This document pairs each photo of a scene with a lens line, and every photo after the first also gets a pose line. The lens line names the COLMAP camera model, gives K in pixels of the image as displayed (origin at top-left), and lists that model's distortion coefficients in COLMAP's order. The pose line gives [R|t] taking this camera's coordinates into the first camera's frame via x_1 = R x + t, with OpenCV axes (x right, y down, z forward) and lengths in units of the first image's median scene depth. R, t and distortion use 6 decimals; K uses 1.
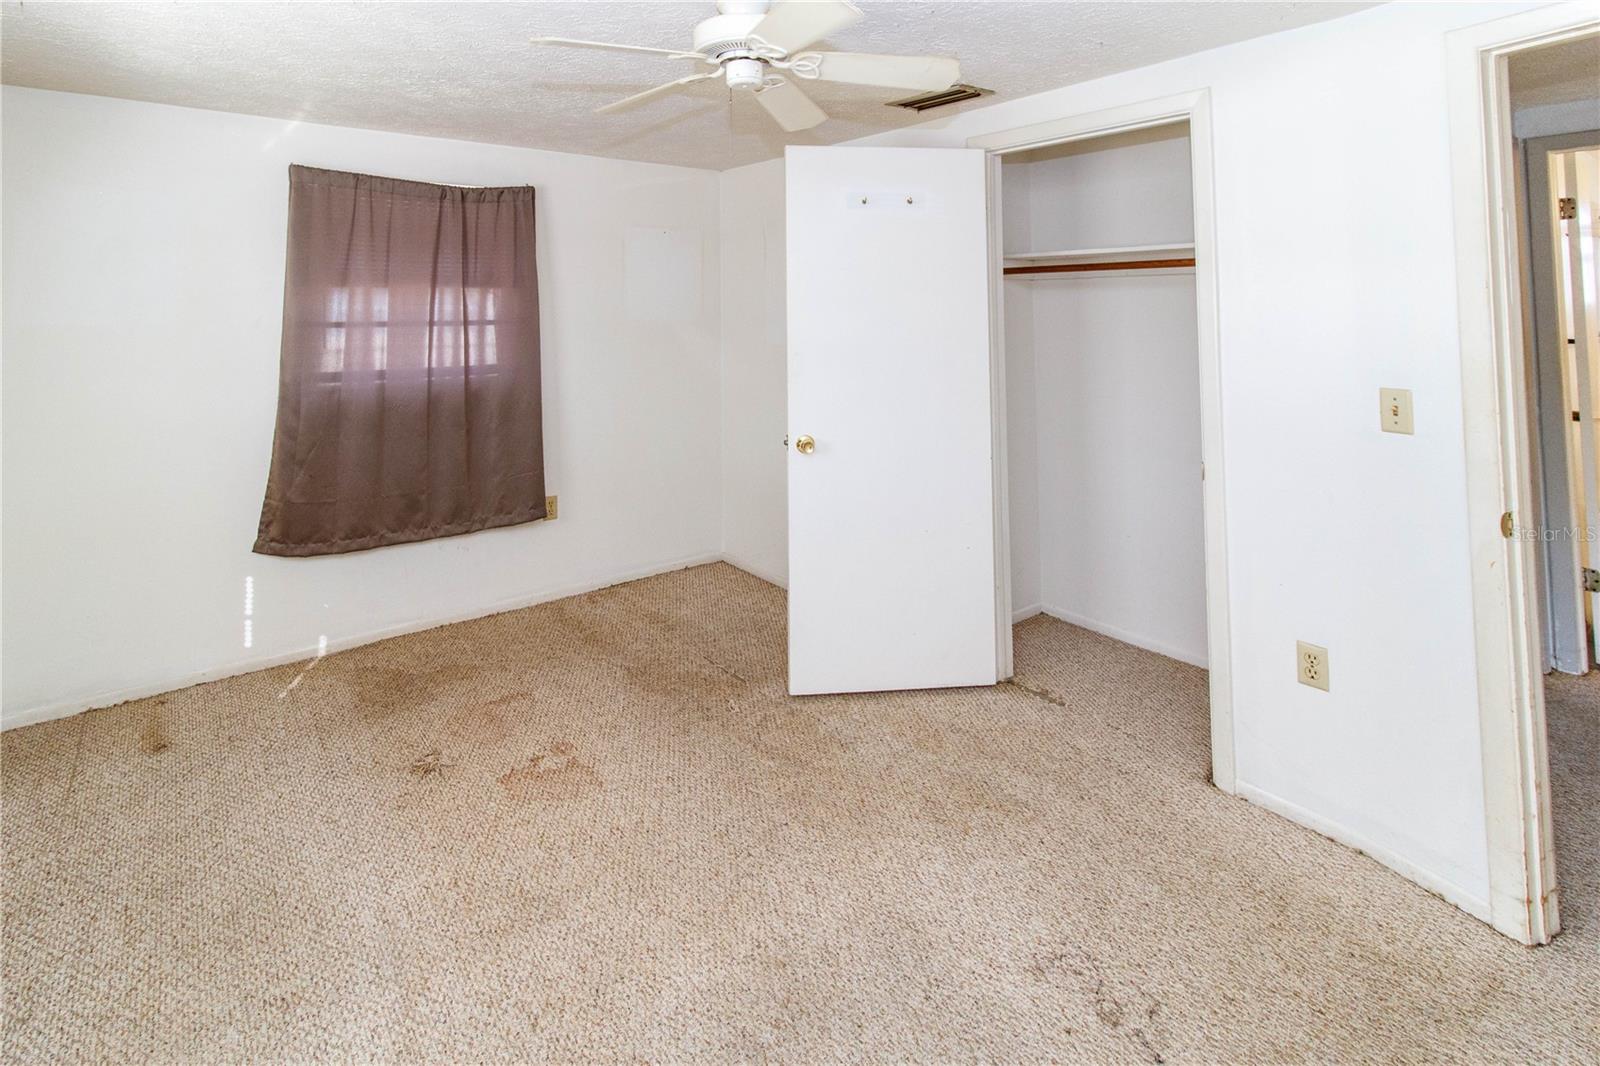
lens RADIAL K [[746.3, 0, 800.5], [0, 746.3, 448.6], [0, 0, 1]] dist [0.002757, 0.000155]
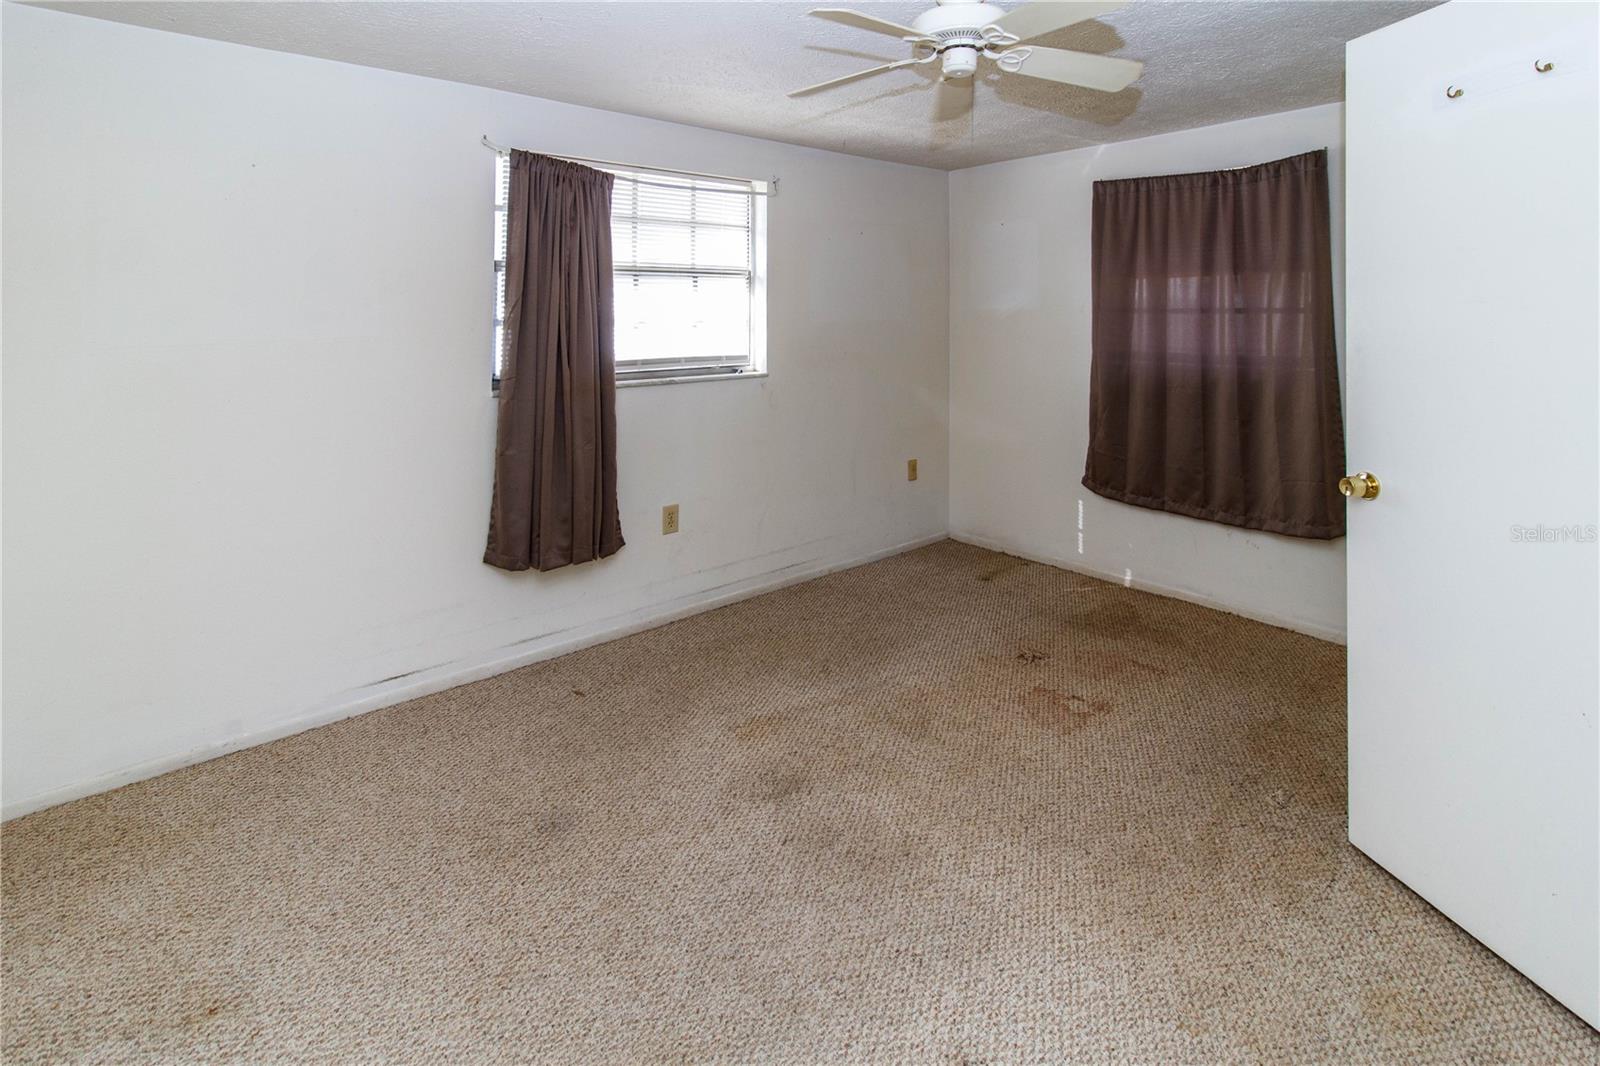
lens RADIAL K [[715.4, 0, 800.0], [0, 715.4, 533.0], [0, 0, 1]] dist [-0.000484, -0.000161]
pose [[0.091186, 0.295634, -0.950939, 0.495780], [-0.185562, 0.943237, 0.275446, -0.041101], [0.978392, 0.151342, 0.140868, 0.331303]]
